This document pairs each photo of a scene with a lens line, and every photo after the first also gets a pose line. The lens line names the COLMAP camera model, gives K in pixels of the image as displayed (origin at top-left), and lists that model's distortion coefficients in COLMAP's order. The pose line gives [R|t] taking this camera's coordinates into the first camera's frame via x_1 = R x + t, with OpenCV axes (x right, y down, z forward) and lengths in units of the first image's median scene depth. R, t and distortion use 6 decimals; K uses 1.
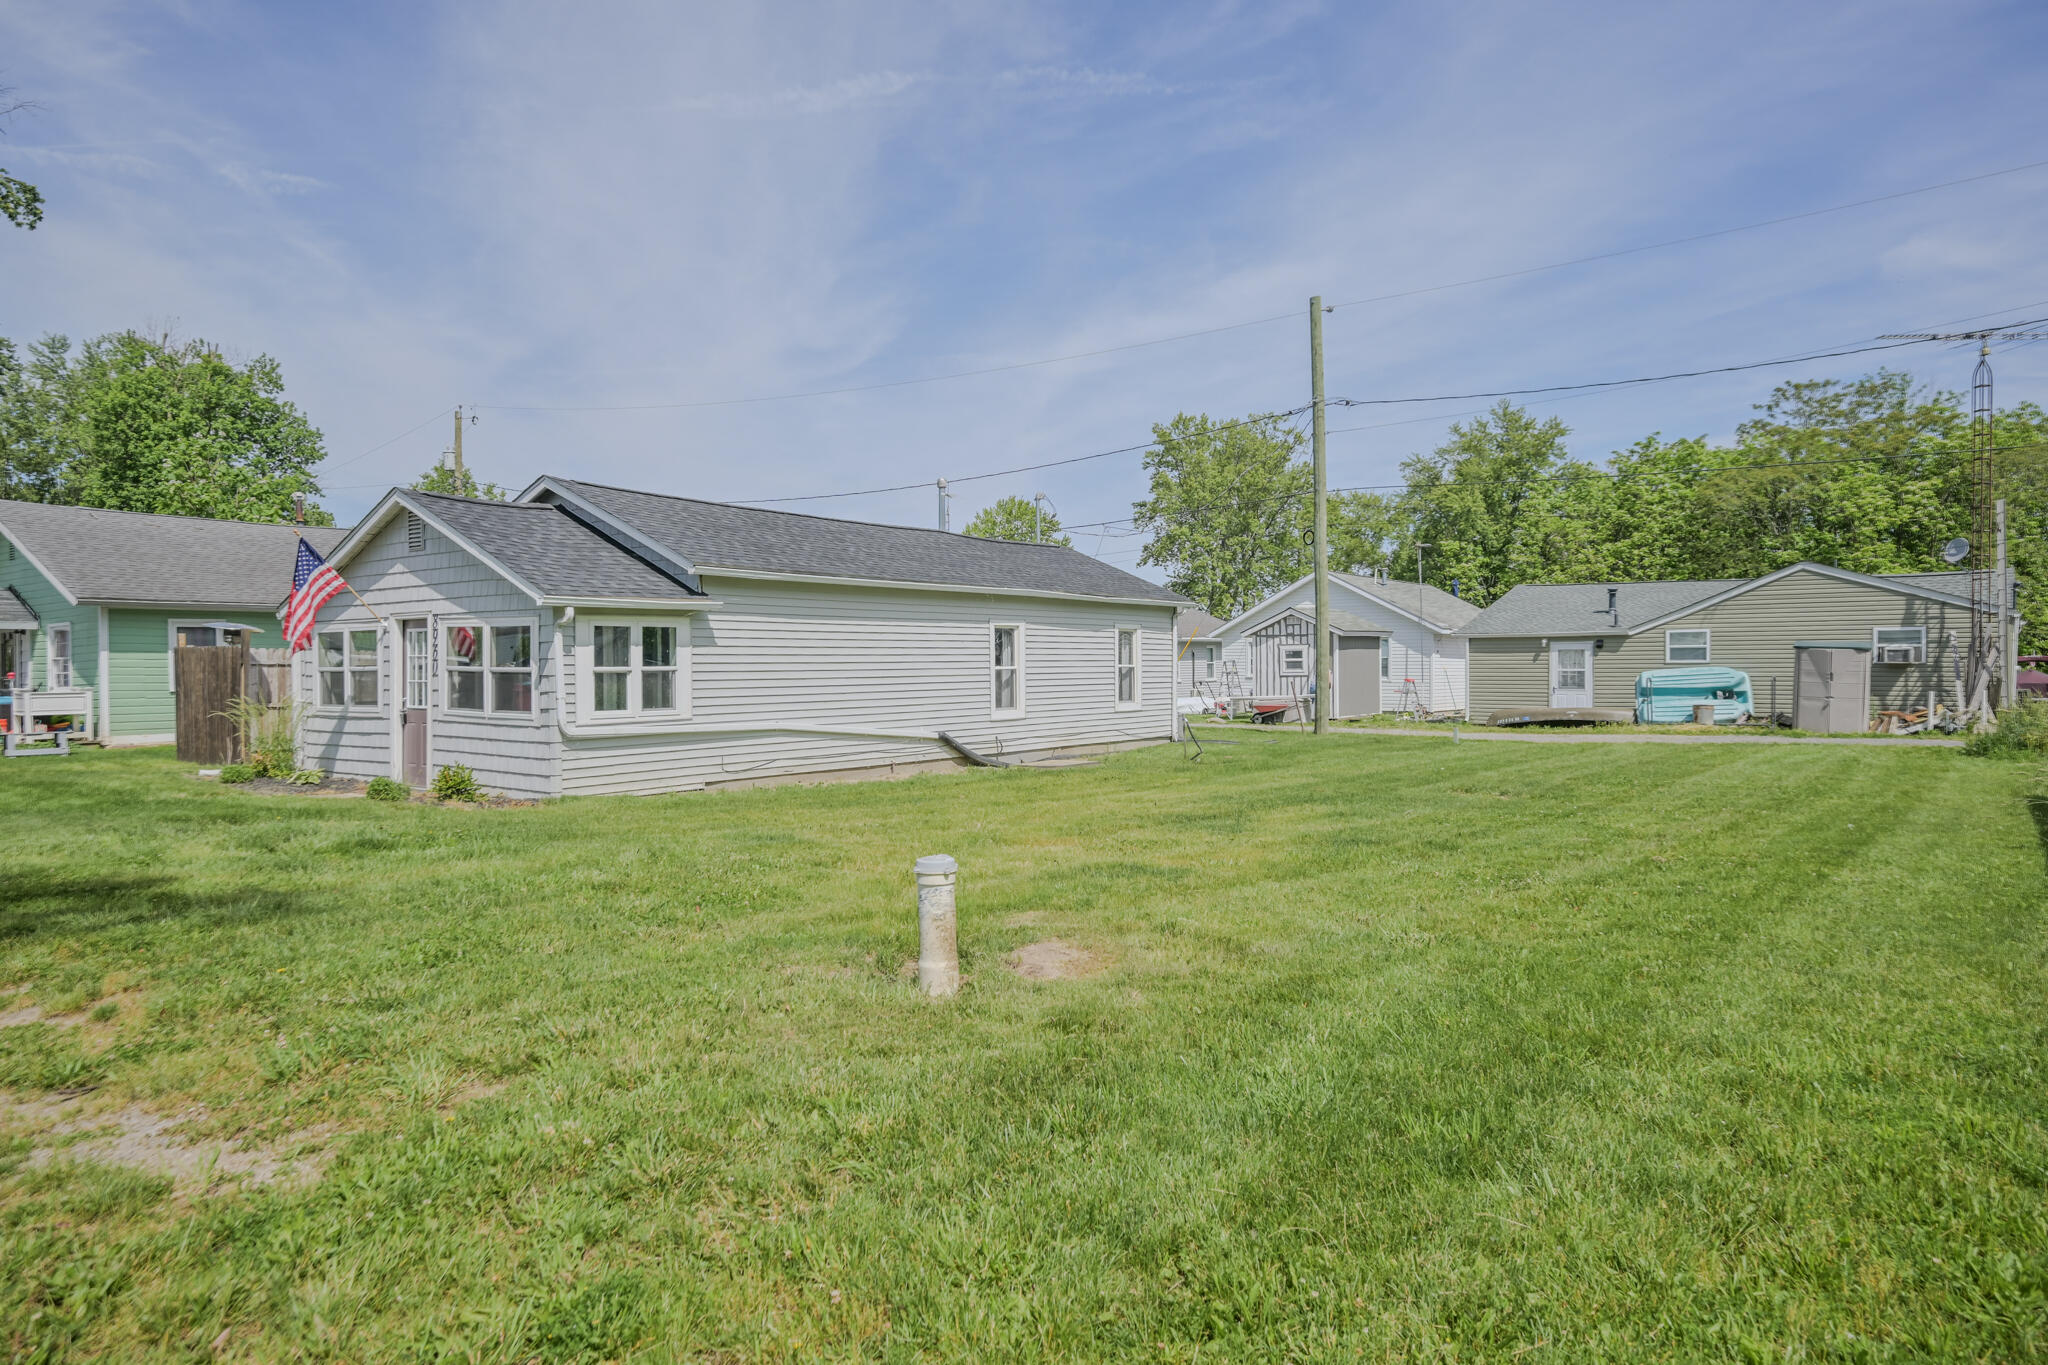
lens RADIAL K [[1241.0, 0, 1024.0], [0, 1241.0, 682.5], [0, 0, 1]] dist [-0.003253, -0.000675]
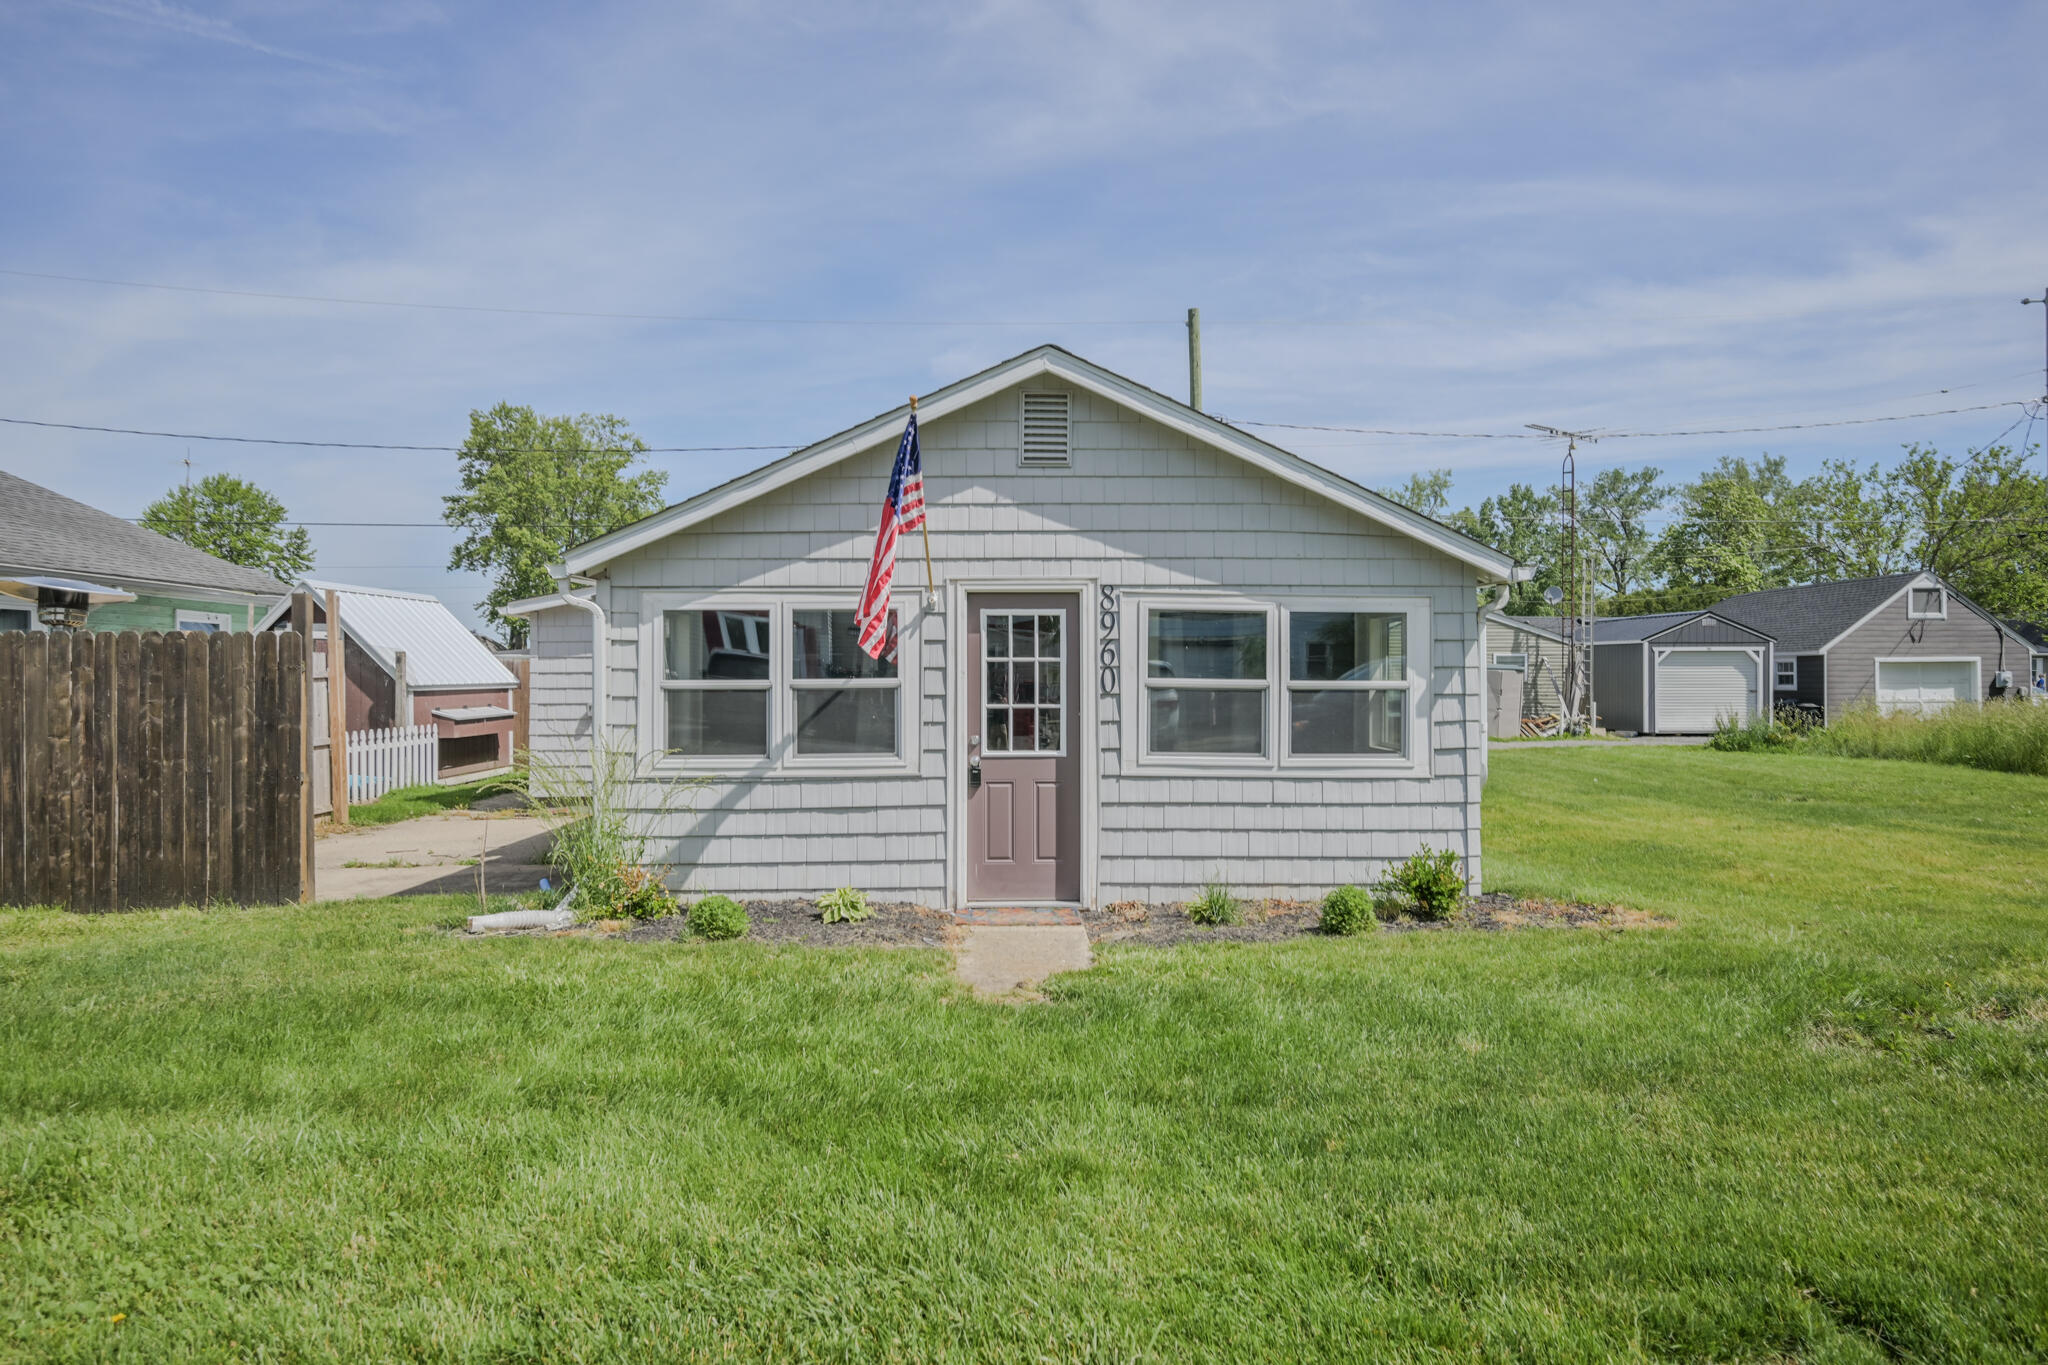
lens RADIAL K [[1208.4, 0, 1024.0], [0, 1208.4, 682.5], [0, 0, 1]] dist [-0.002092, -0.000554]
pose [[0.788810, 0.002480, 0.614632, -0.473888], [0.006309, 0.999907, -0.012131, -0.002868], [-0.614604, 0.013447, 0.788721, 0.338286]]
